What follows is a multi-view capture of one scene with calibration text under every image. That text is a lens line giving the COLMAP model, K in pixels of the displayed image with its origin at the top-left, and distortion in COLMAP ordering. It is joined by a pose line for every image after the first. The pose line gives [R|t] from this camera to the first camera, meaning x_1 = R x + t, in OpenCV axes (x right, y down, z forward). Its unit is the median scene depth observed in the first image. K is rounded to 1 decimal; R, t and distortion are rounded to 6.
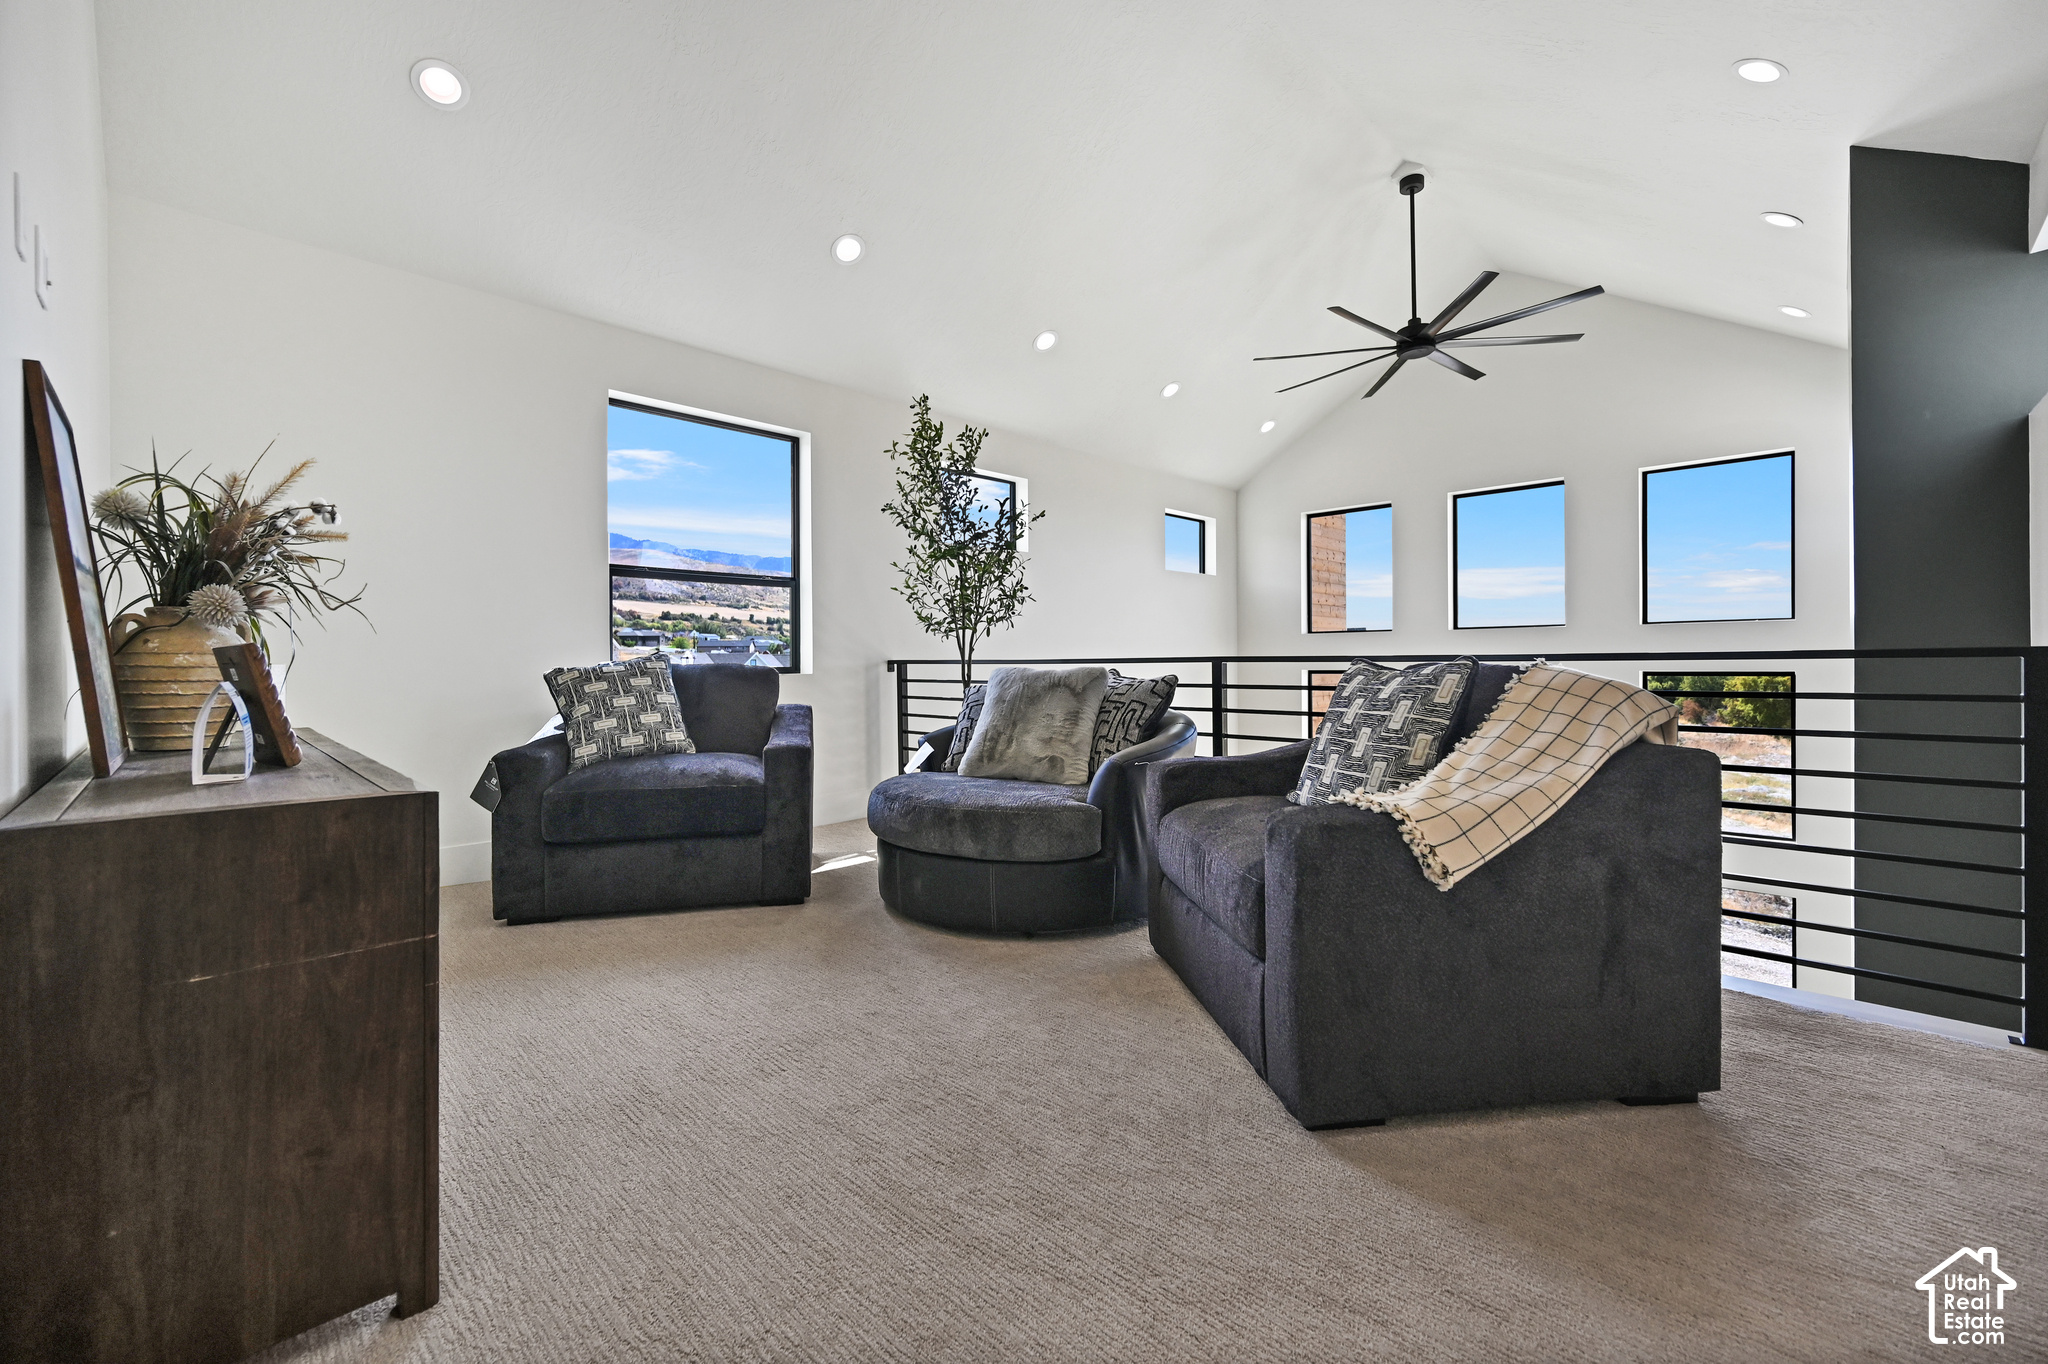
lens RADIAL K [[819.5, 0, 1008.0], [0, 819.5, 624.4], [0, 0, 1]] dist [-0.000253, -0.000297]
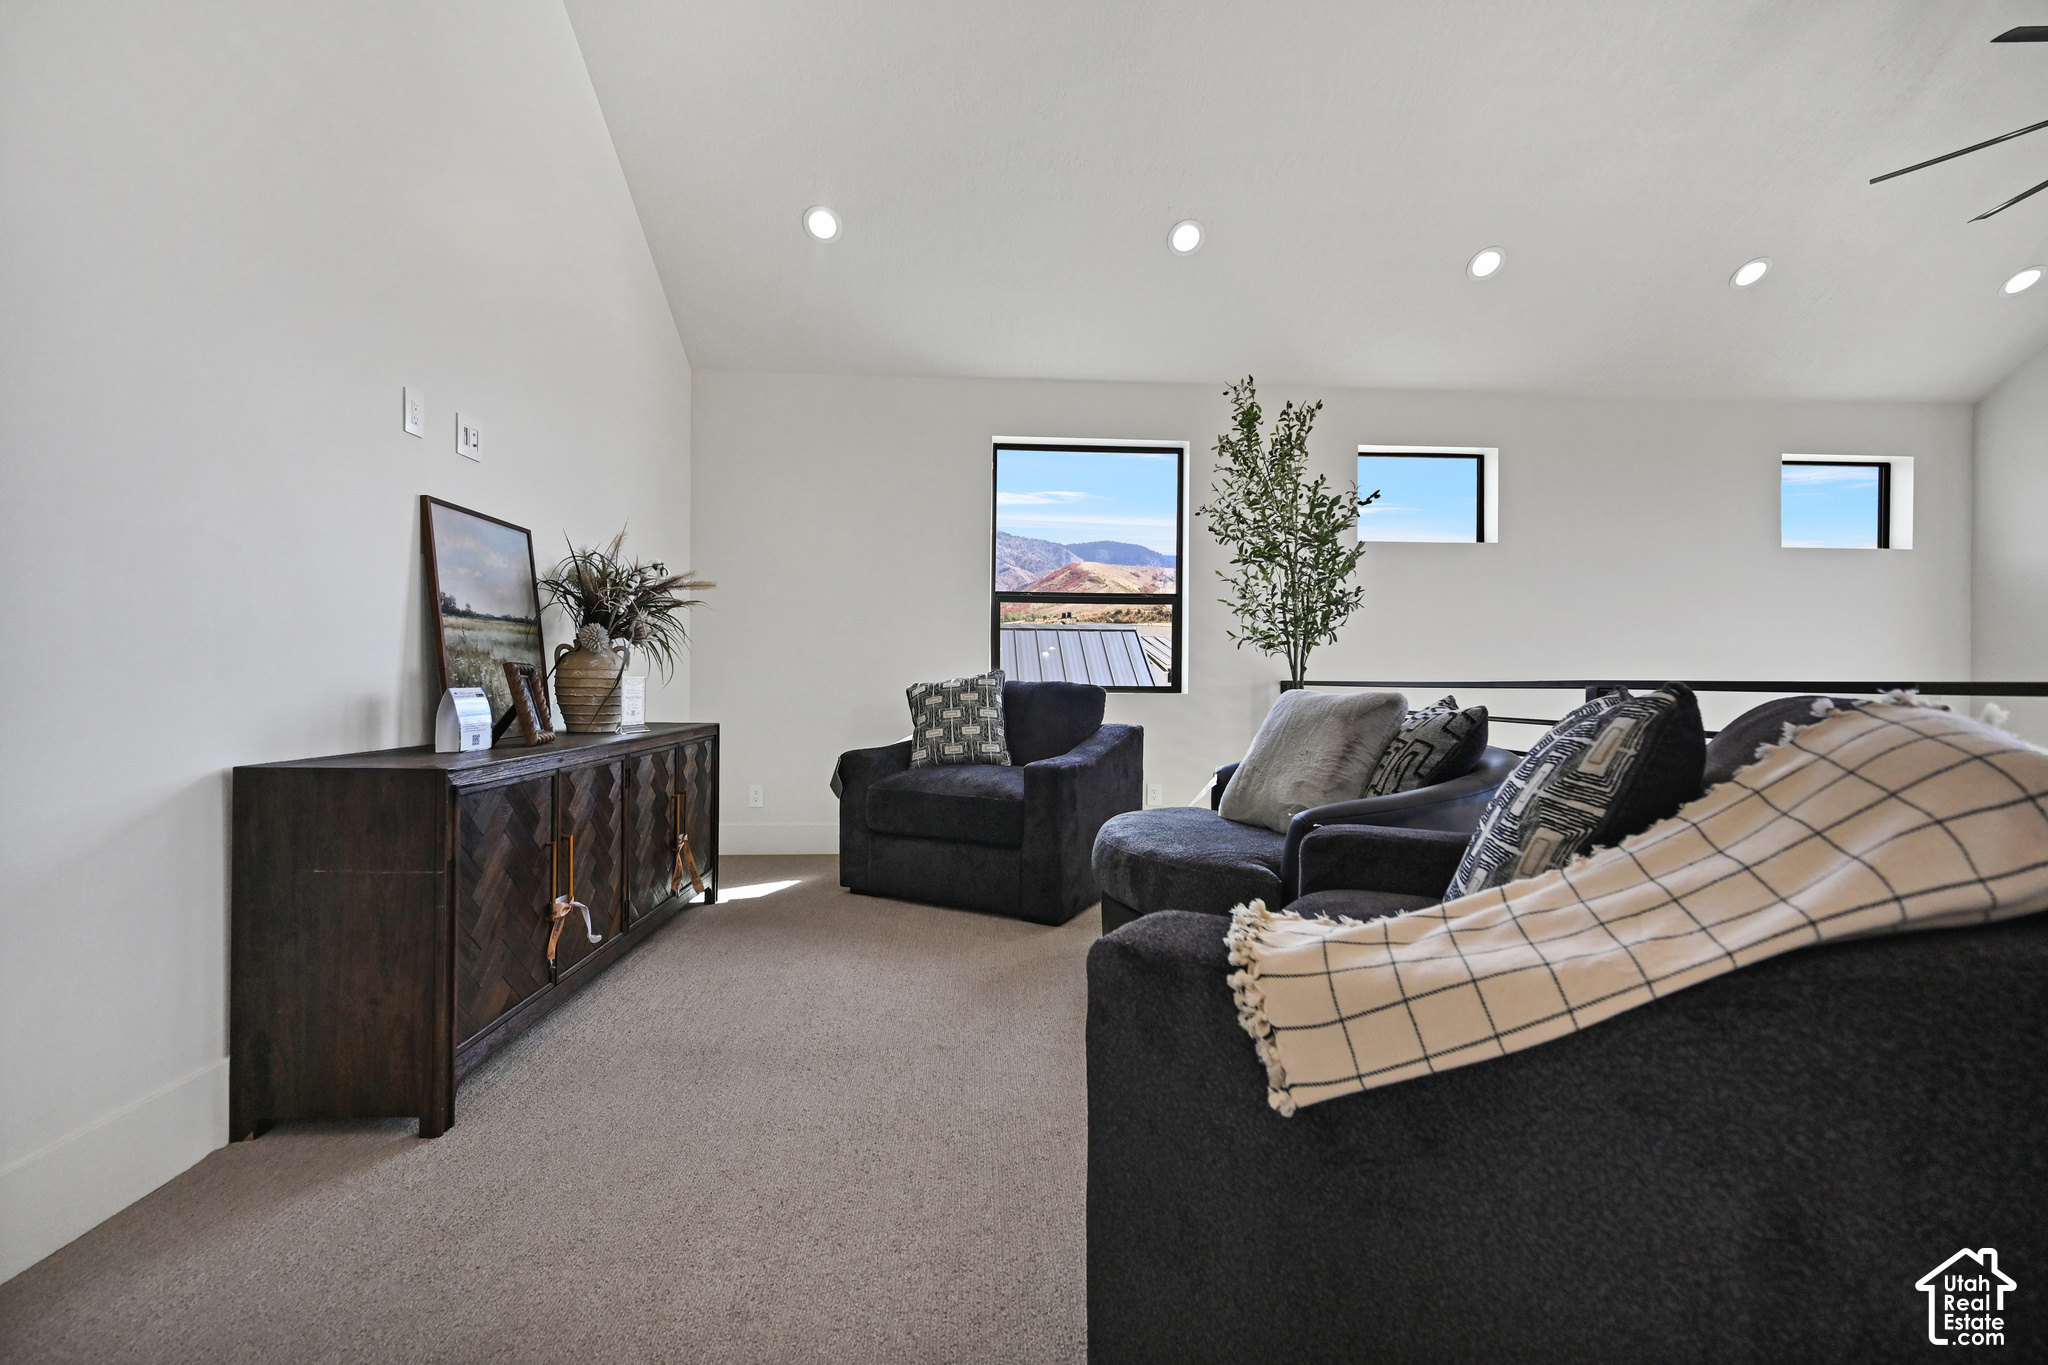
lens RADIAL K [[821.7, 0, 1024.9], [0, 821.7, 650.1], [0, 0, 1]] dist [-0.000108, -0.000073]
pose [[0.751092, -0.012366, -0.660082, 0.369739], [0.017347, 0.999849, 0.001008, 0.007391], [0.659970, -0.012208, 0.751193, 0.234143]]
